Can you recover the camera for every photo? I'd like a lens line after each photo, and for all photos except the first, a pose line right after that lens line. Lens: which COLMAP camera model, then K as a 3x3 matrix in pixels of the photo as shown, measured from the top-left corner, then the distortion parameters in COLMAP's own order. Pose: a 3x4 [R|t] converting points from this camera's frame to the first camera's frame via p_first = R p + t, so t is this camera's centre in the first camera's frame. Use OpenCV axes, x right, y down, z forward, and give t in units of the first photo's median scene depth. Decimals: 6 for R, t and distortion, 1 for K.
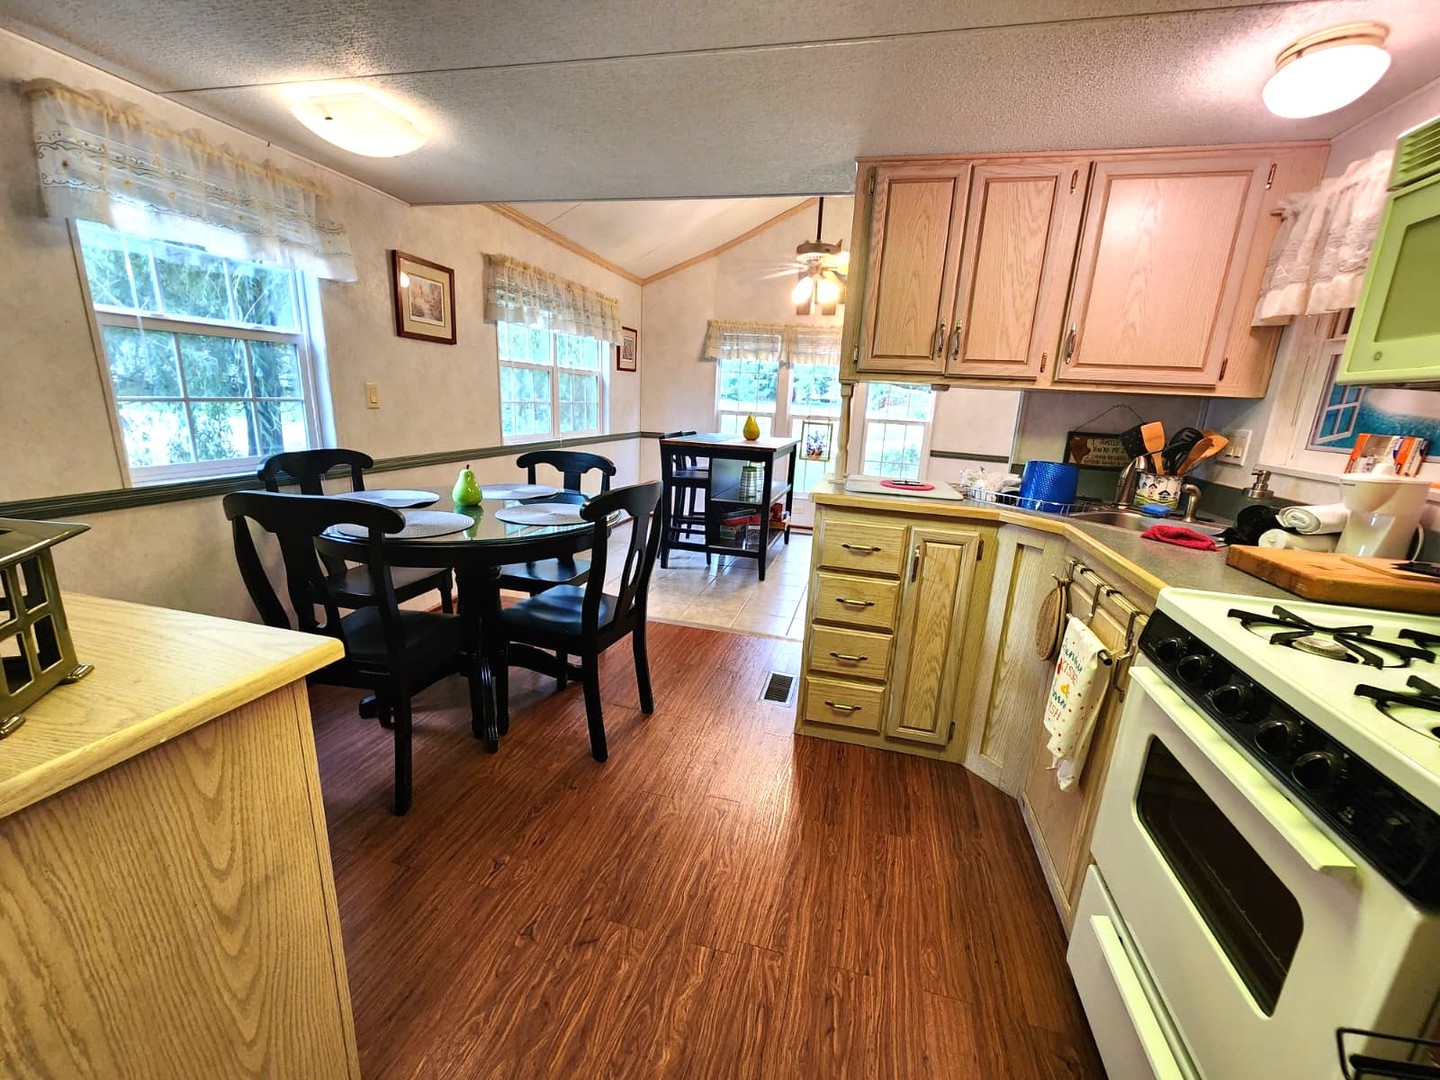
lens RADIAL K [[596.7, 0, 721.4], [0, 596.7, 549.1], [0, 0, 1]] dist [0.001401, 0.000889]
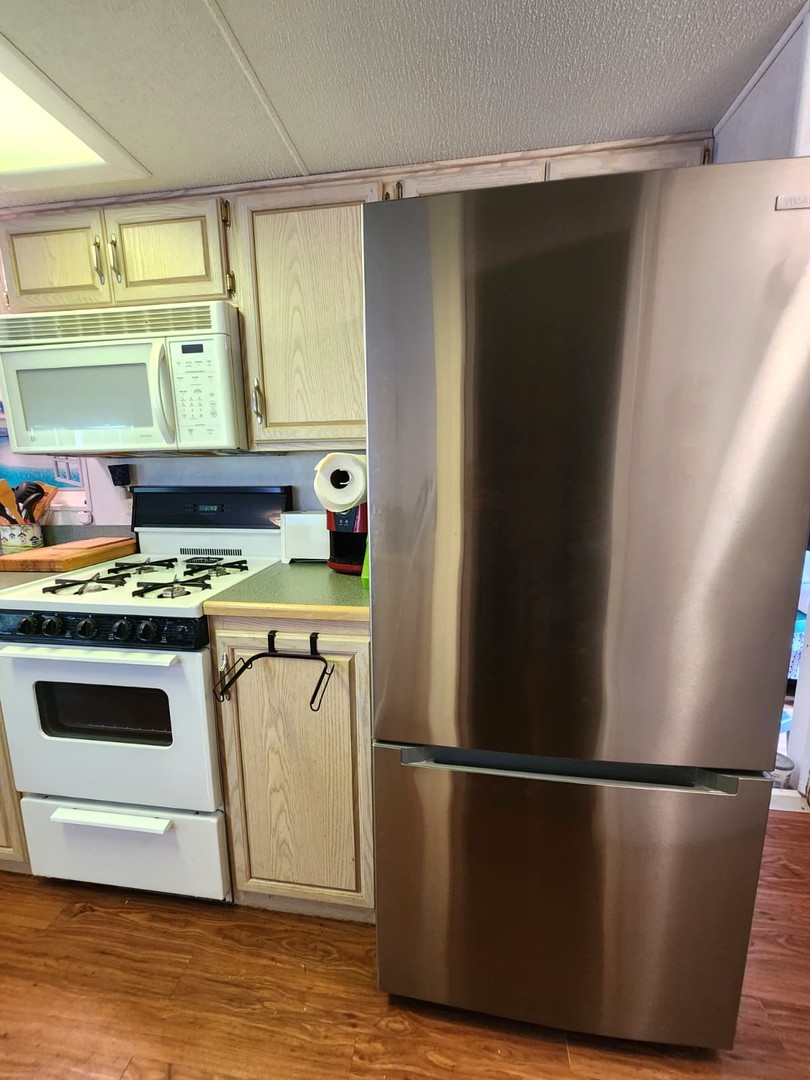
lens RADIAL K [[447.5, 0, 408.8], [0, 447.5, 544.7], [0, 0, 1]] dist [0.001401, 0.000889]
pose [[-0.103871, -0.224458, 0.968932, -0.255263], [0.255956, 0.935357, 0.244119, -0.033293], [-0.961092, 0.273361, -0.039705, 0.016011]]
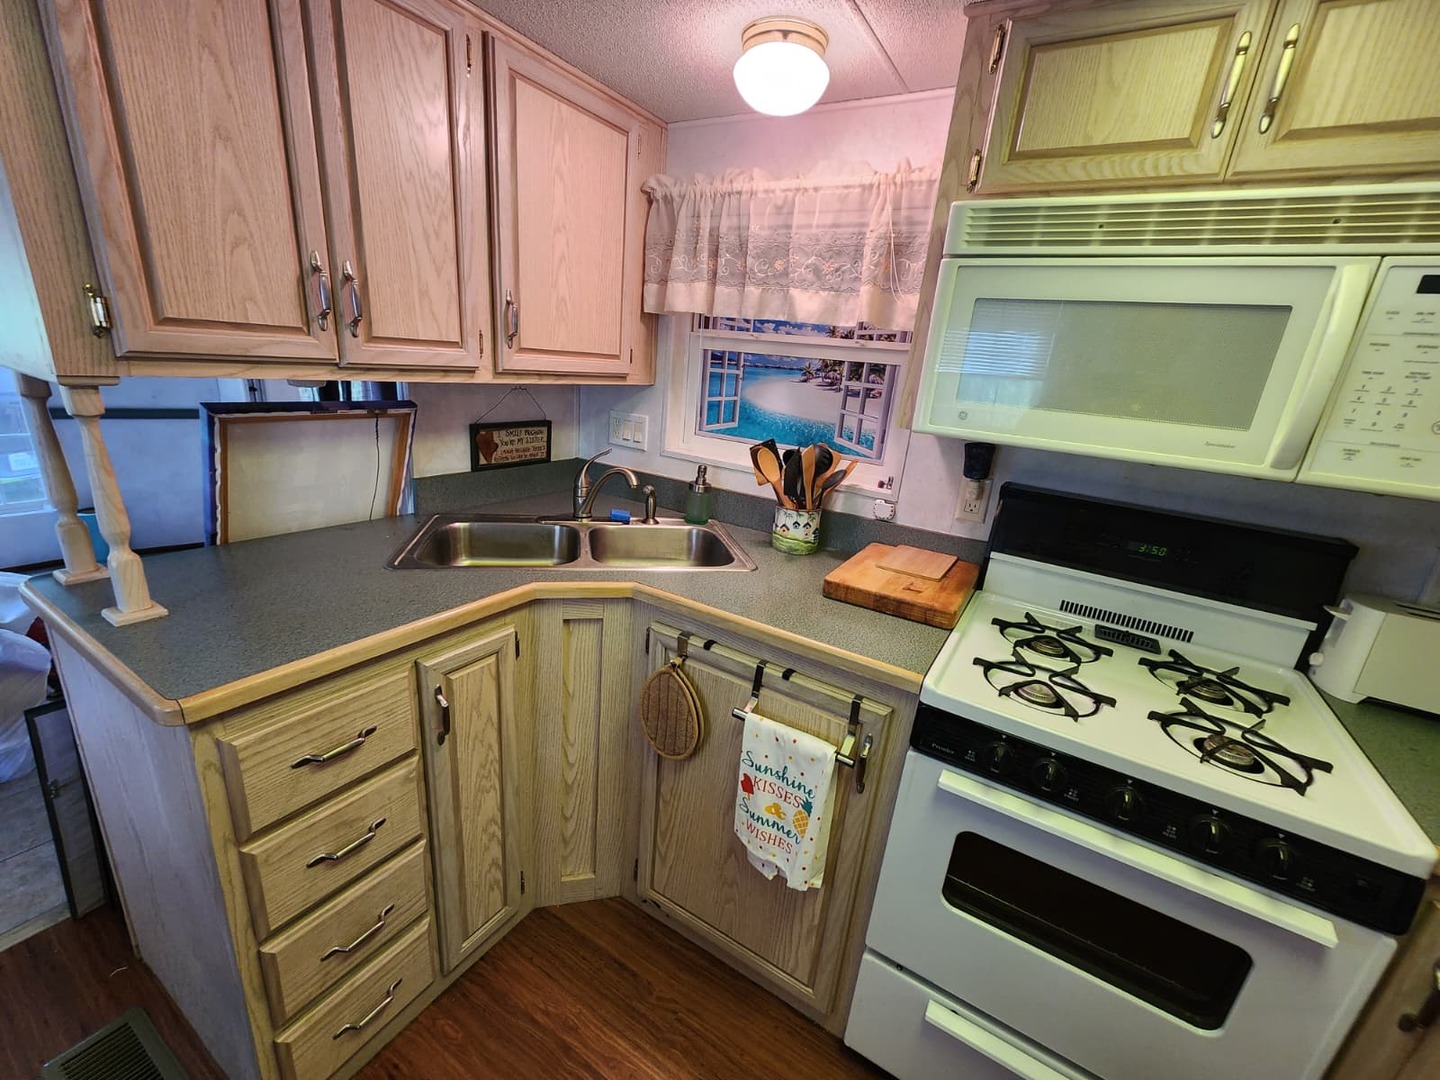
lens RADIAL K [[596.7, 0, 721.4], [0, 596.7, 549.1], [0, 0, 1]] dist [0.001401, 0.000889]
pose [[0.291655, -0.320054, 0.901389, -0.068748], [0.167486, 0.944889, 0.281307, -0.276592], [-0.941746, 0.068925, 0.329186, 0.625708]]
